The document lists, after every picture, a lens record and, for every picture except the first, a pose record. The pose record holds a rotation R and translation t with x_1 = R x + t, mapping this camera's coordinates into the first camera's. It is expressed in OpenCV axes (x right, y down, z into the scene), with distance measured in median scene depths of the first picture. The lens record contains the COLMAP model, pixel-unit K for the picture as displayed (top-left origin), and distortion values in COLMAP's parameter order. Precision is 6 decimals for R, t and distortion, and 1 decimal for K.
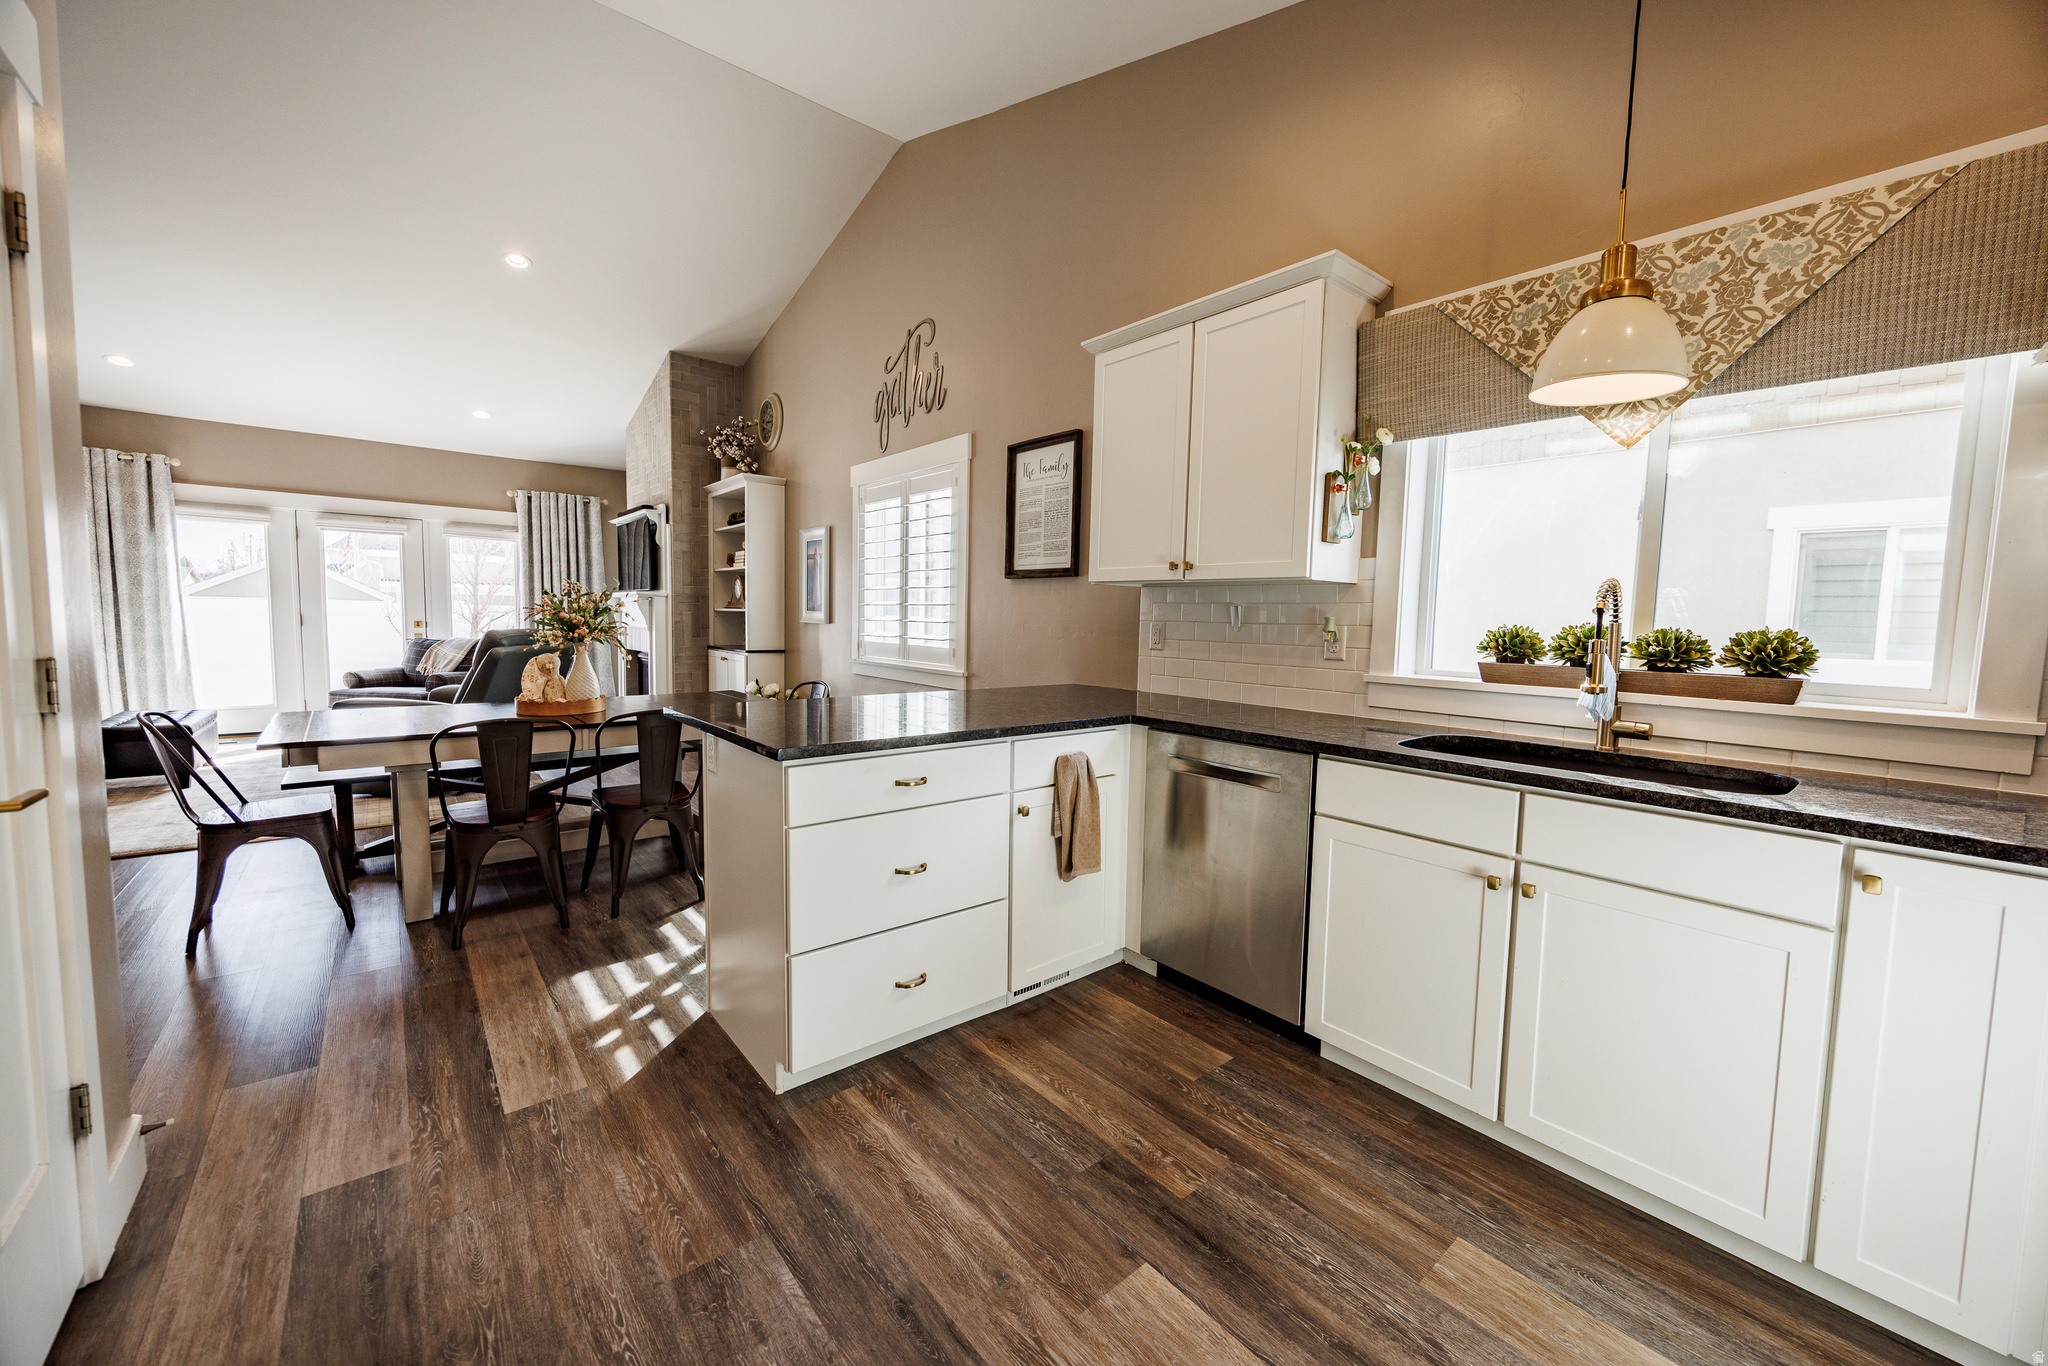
lens RADIAL K [[772.6, 0, 1022.5], [0, 772.6, 674.2], [0, 0, 1]] dist [-0.001417, 0.000128]
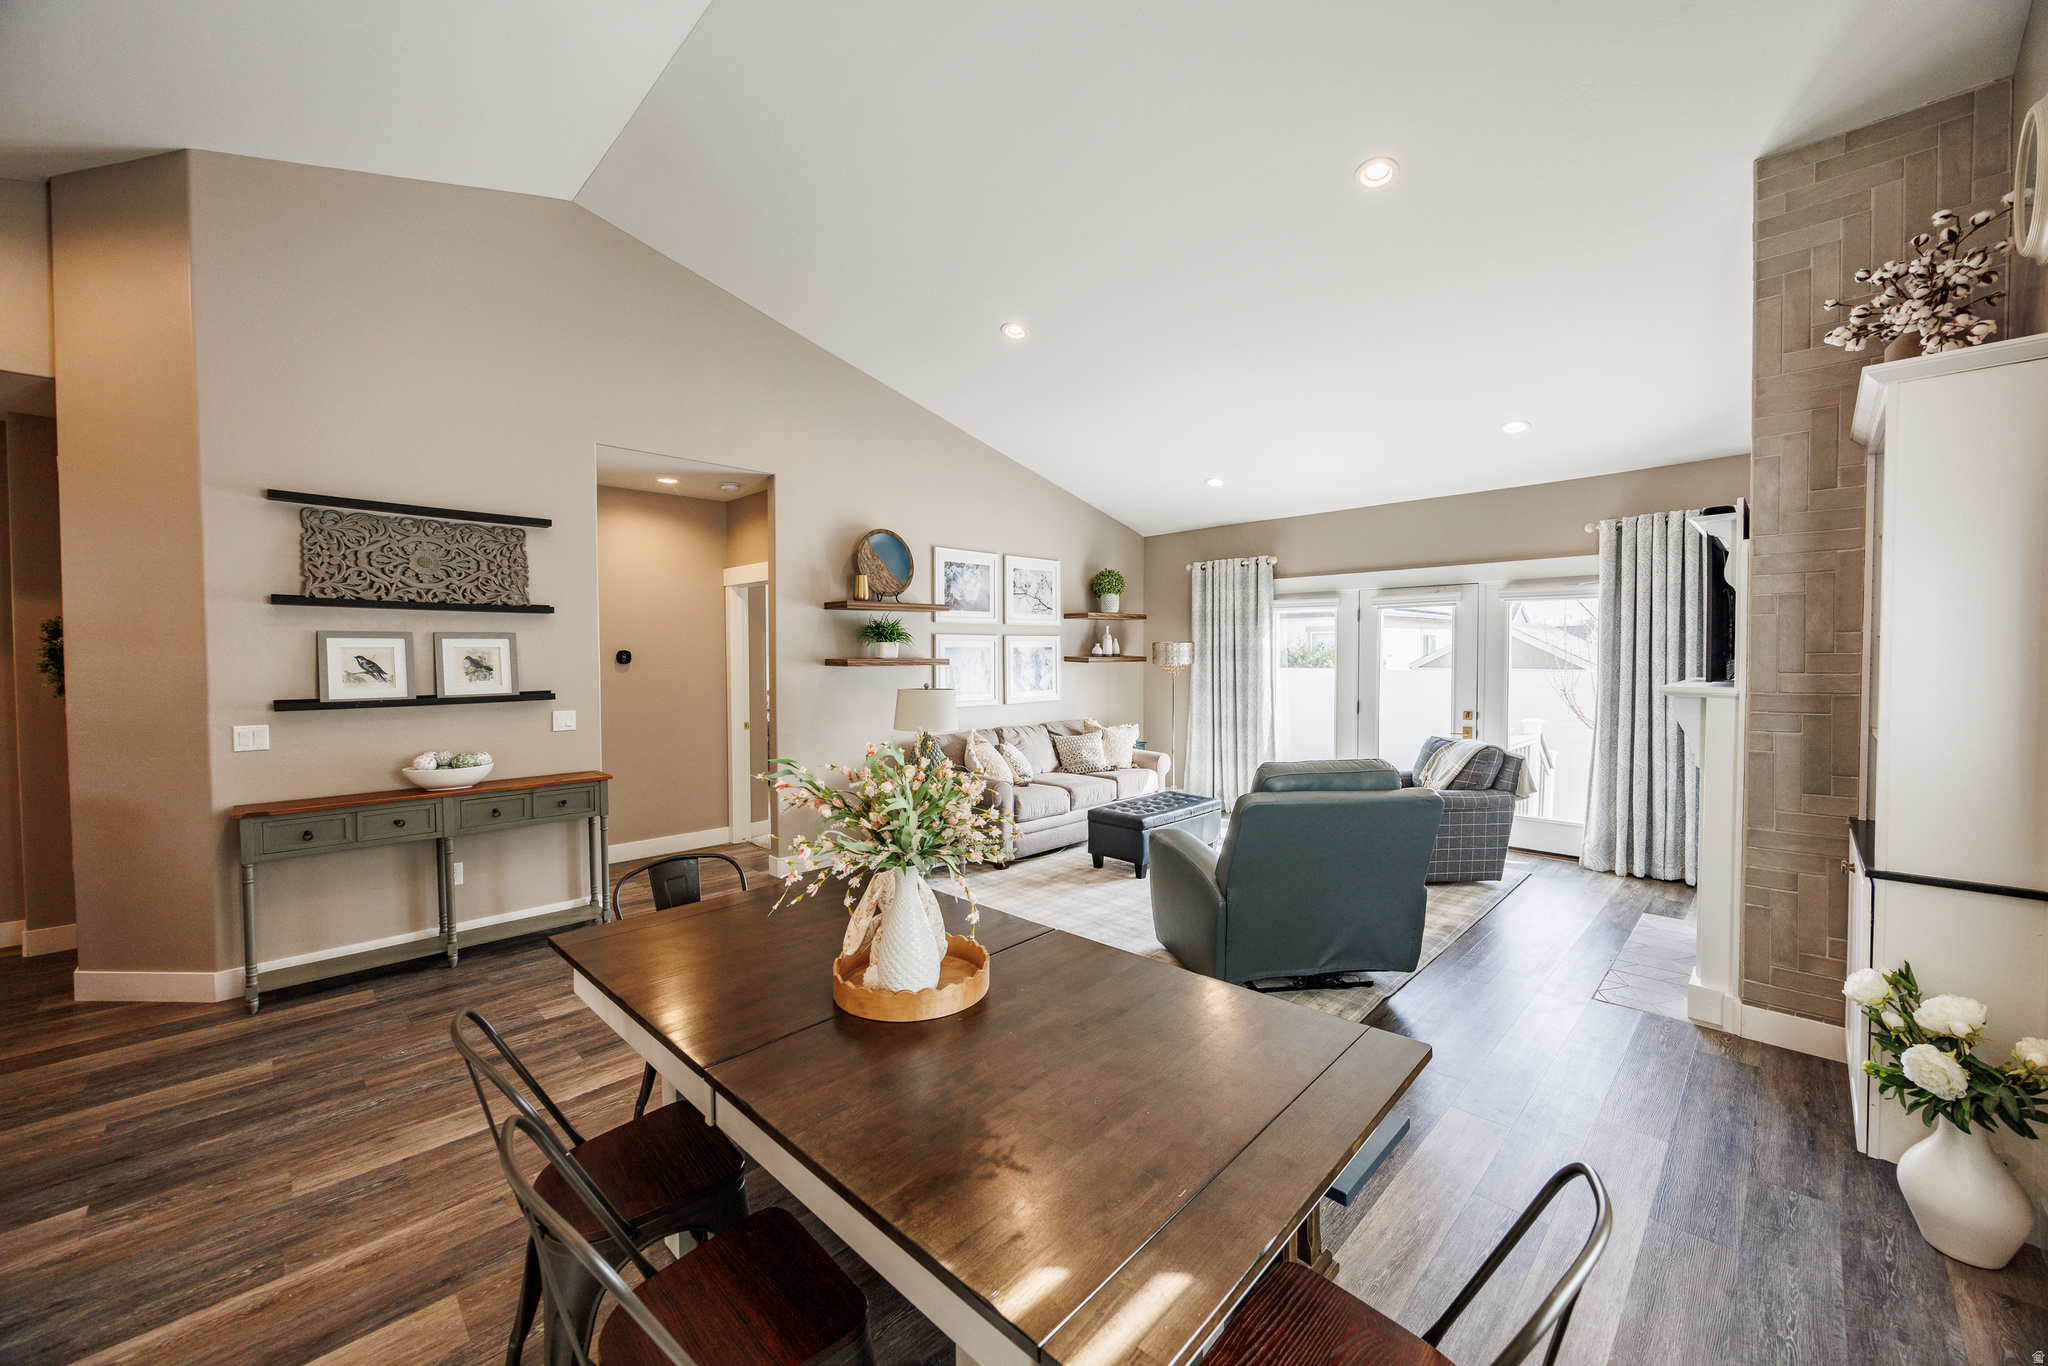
lens RADIAL K [[772.6, 0, 1022.5], [0, 772.6, 674.2], [0, 0, 1]] dist [-0.001417, 0.000128]
pose [[0.093346, 0.004028, -0.995626, -0.059499], [-0.069368, 0.997588, -0.002468, -0.115417], [0.993214, 0.069295, 0.093400, 0.737936]]
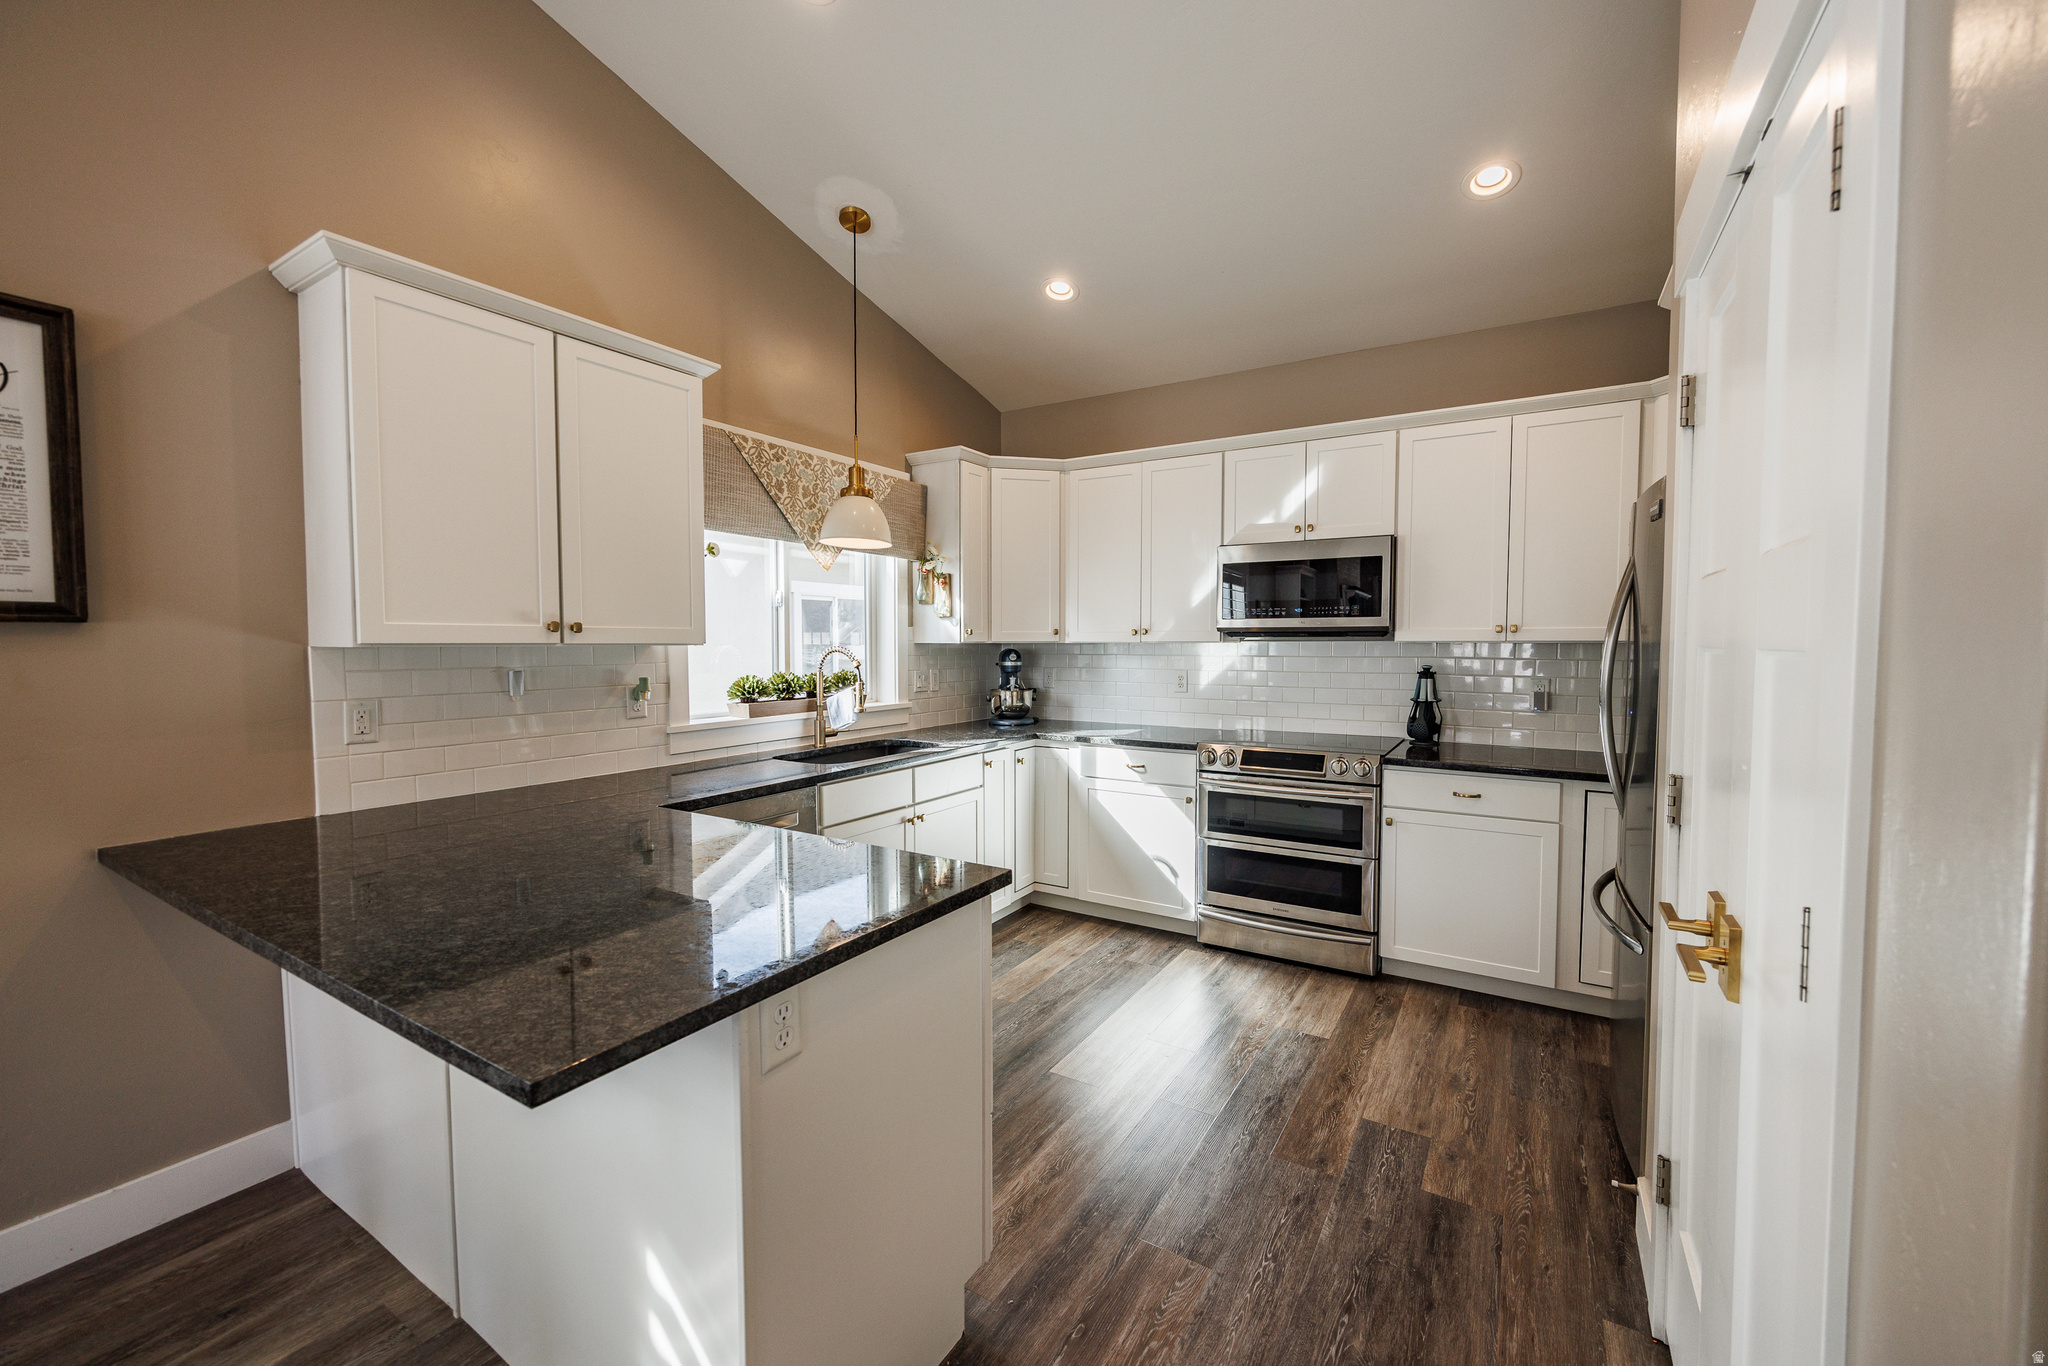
lens RADIAL K [[813.1, 0, 1032.9], [0, 813.1, 675.7], [0, 0, 1]] dist [0.000701, 0.000141]
pose [[-0.325381, -0.062499, 0.943515, -0.435982], [0.063159, 0.994149, 0.087634, -0.075151], [-0.943471, 0.088106, -0.319530, 0.460881]]
